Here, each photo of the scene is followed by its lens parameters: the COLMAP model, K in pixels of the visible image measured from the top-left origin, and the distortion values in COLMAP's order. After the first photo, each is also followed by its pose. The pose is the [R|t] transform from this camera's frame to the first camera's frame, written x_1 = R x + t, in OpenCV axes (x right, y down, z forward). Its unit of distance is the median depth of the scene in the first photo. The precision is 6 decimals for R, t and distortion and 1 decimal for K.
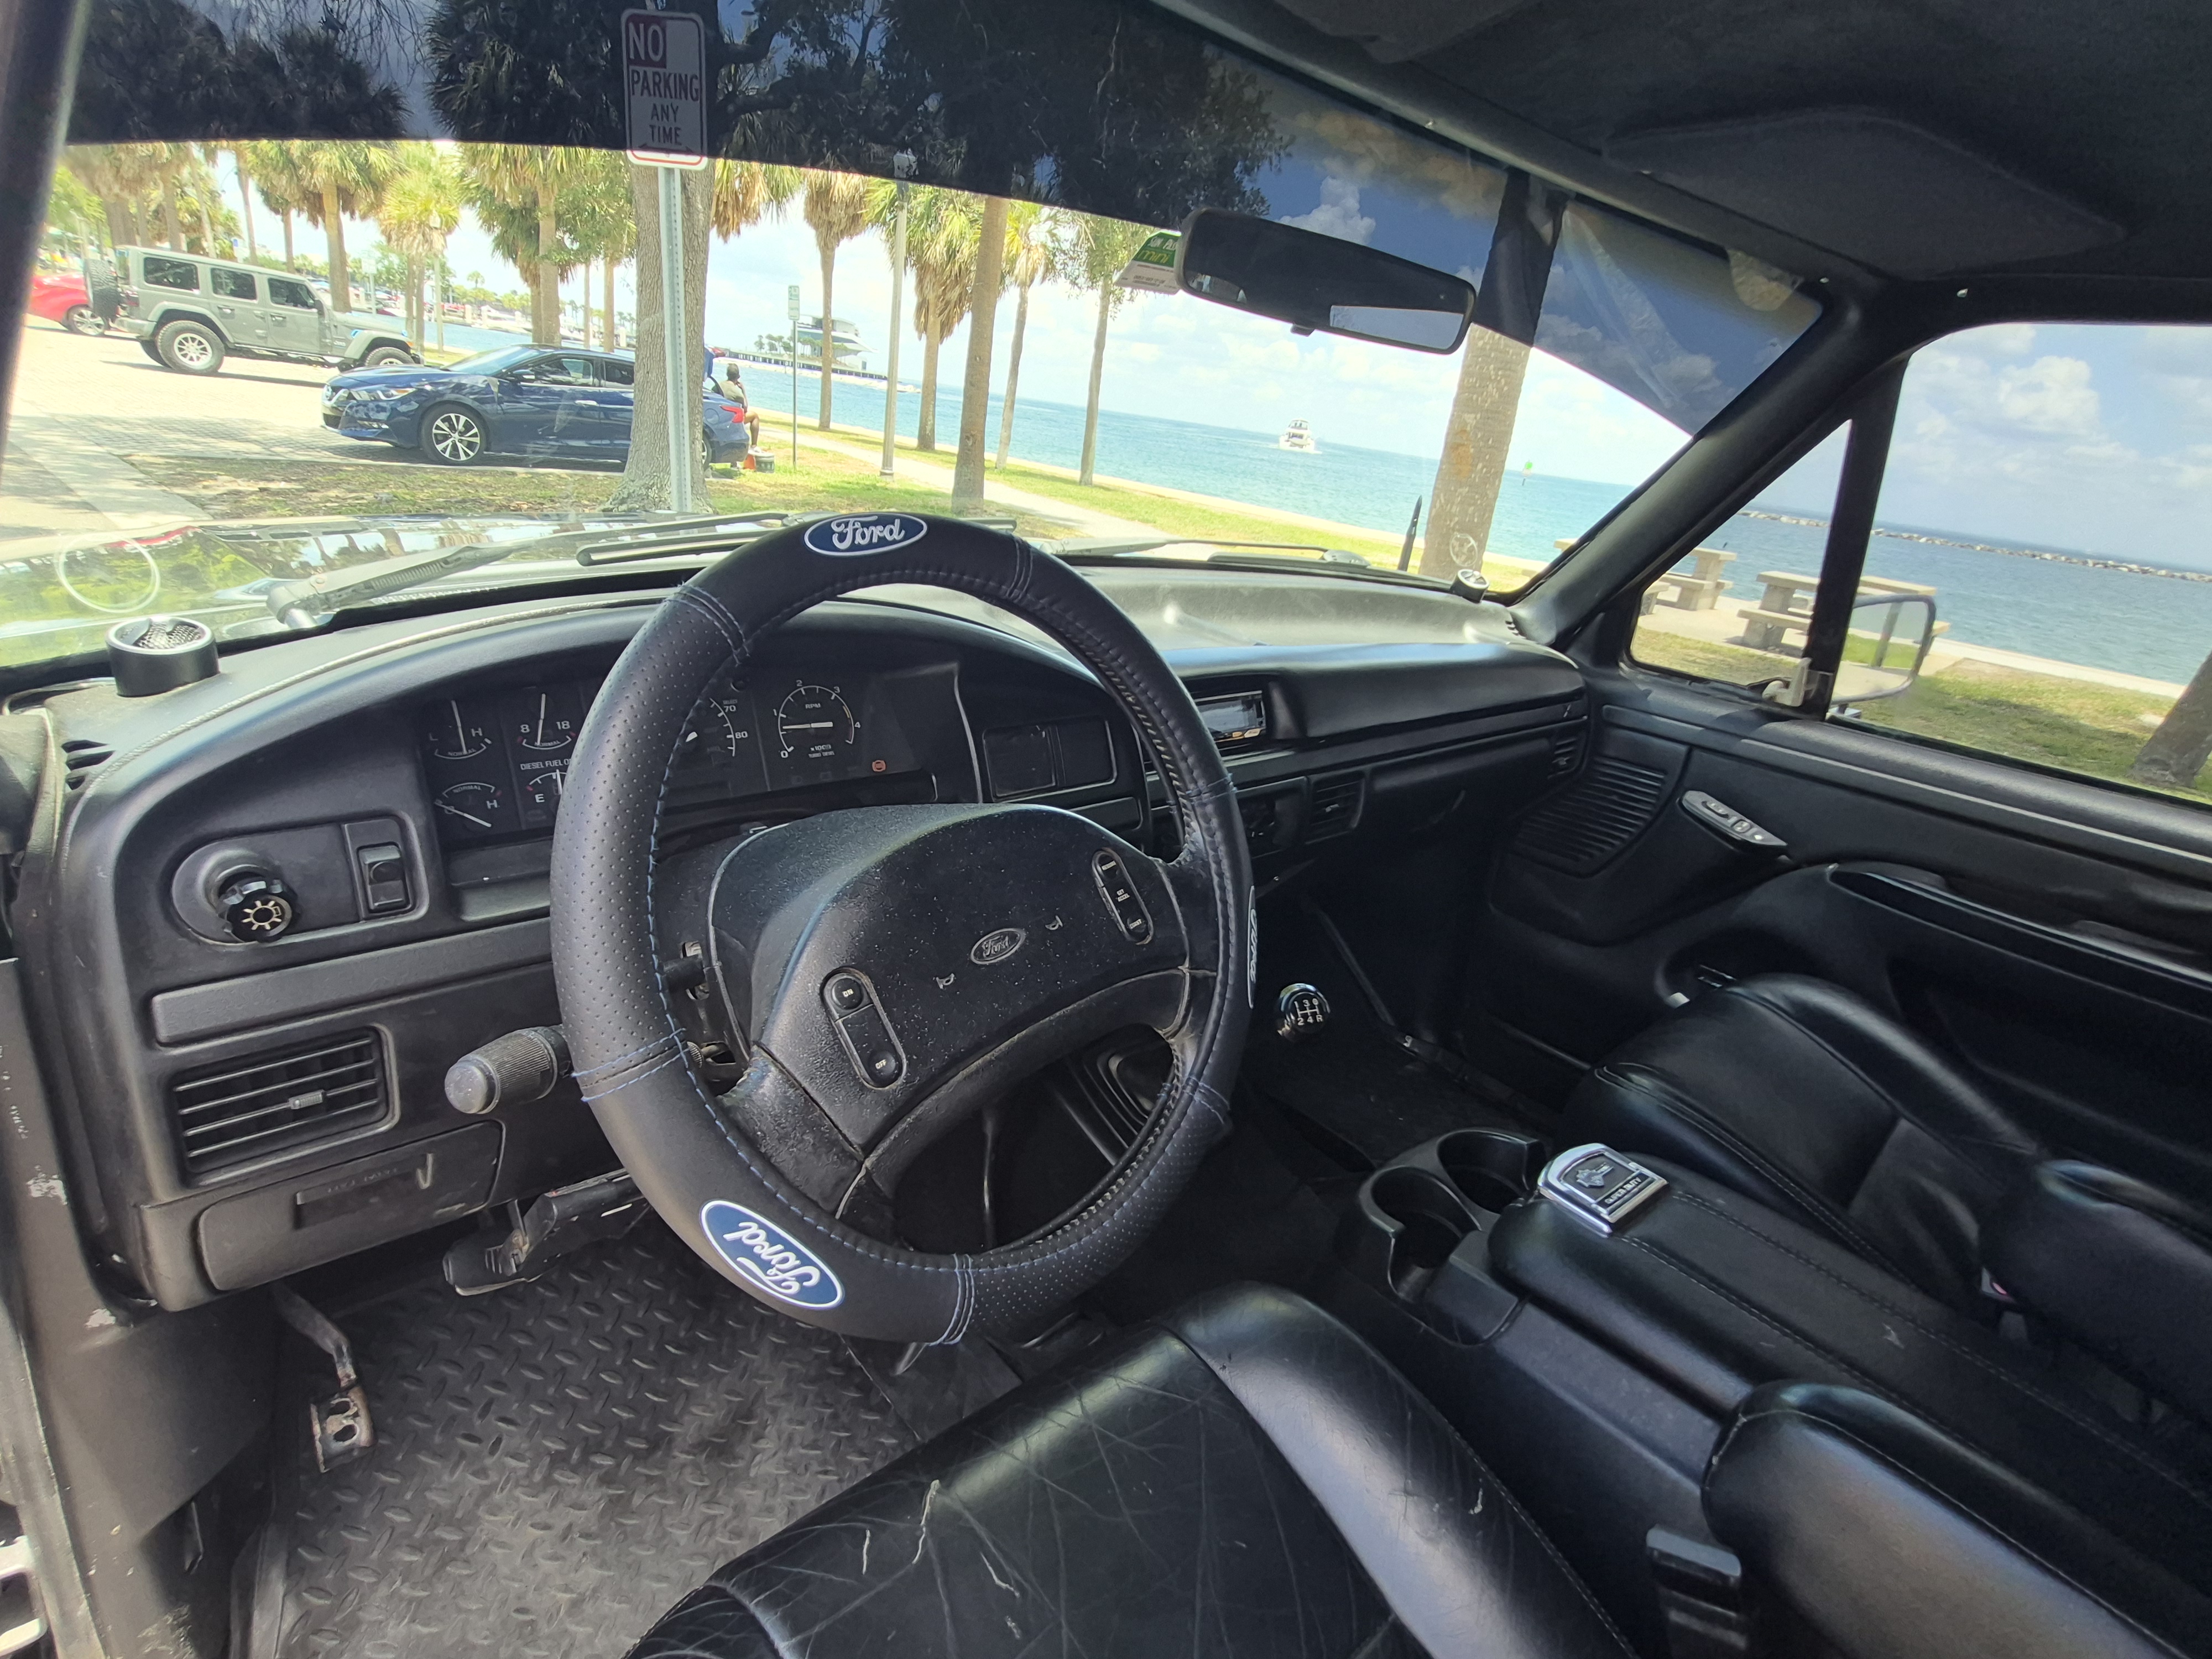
lens RADIAL K [[1146.4, 0, 1106.9], [0, 1146.4, 816.5], [0, 0, 1]] dist [0.002191, -0.002026]
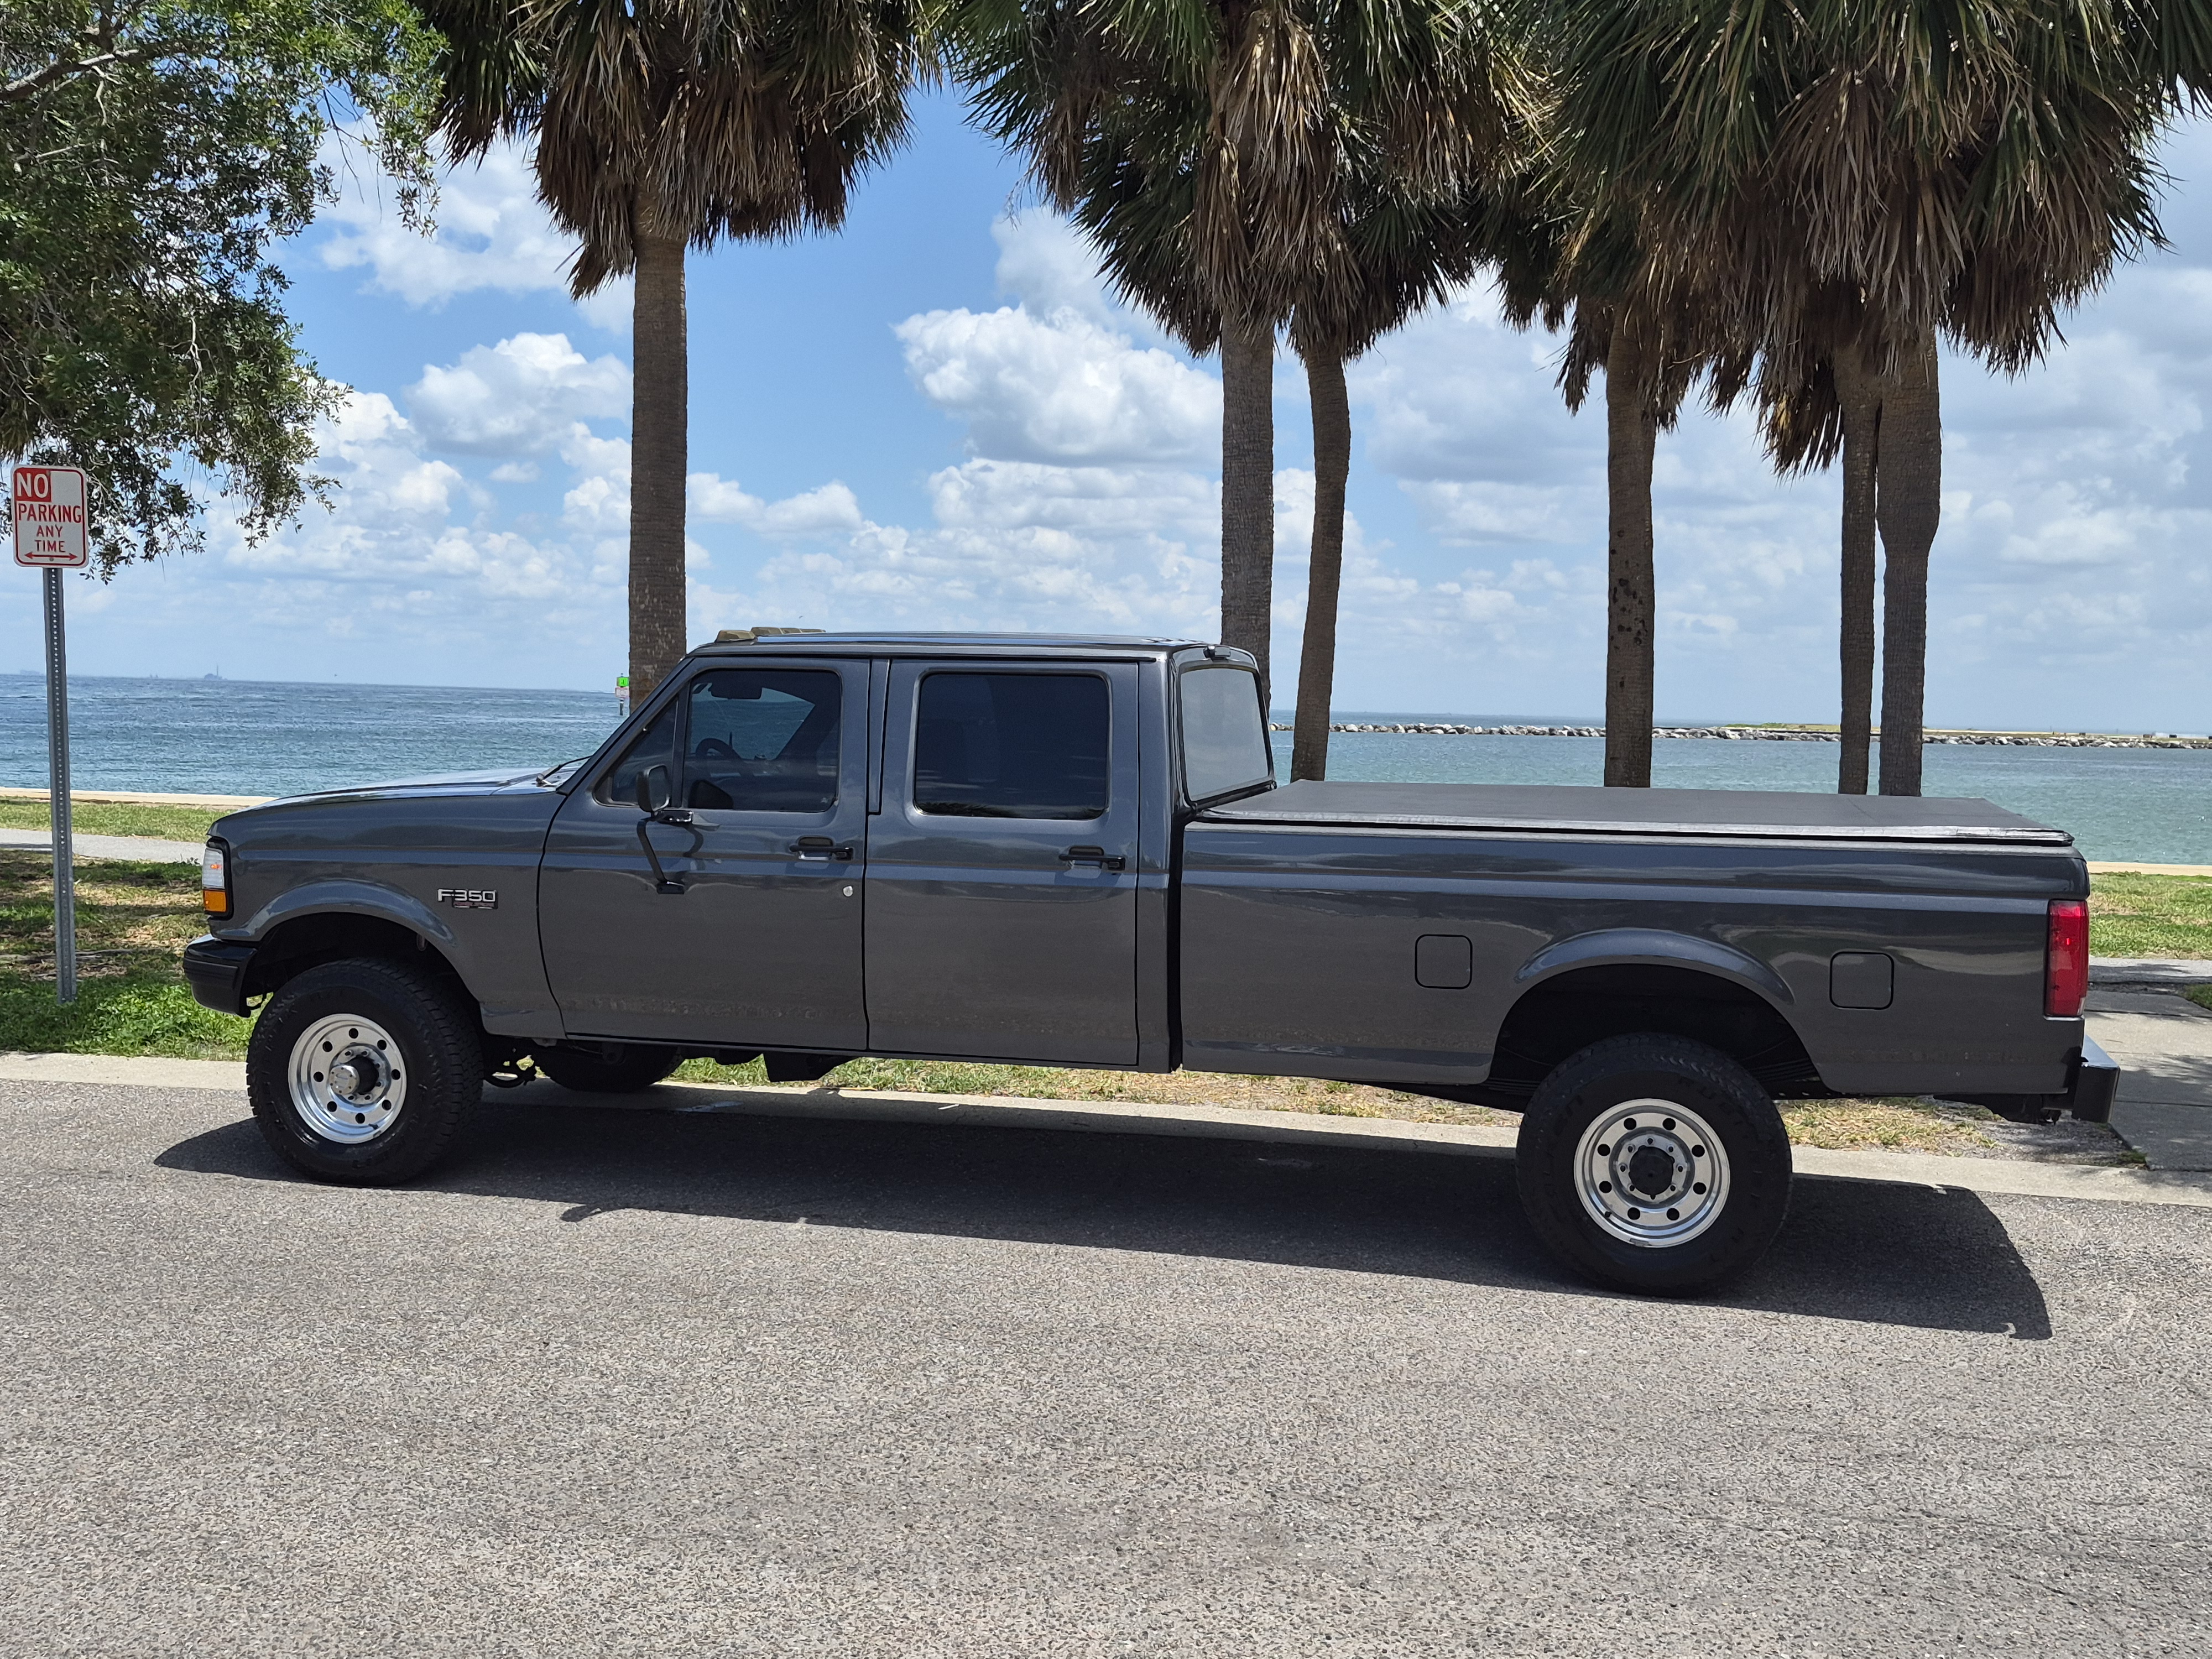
lens RADIAL K [[2086.3, 0, 1106.3], [0, 2086.3, 822.1], [0, 0, 1]] dist [-0.066607, 0.000000]
pose [[0.838111, -0.152243, 0.523825, -0.126104], [0.274547, 0.947504, -0.163891, 0.080850], [-0.471375, 0.281174, 0.835911, -0.277947]]
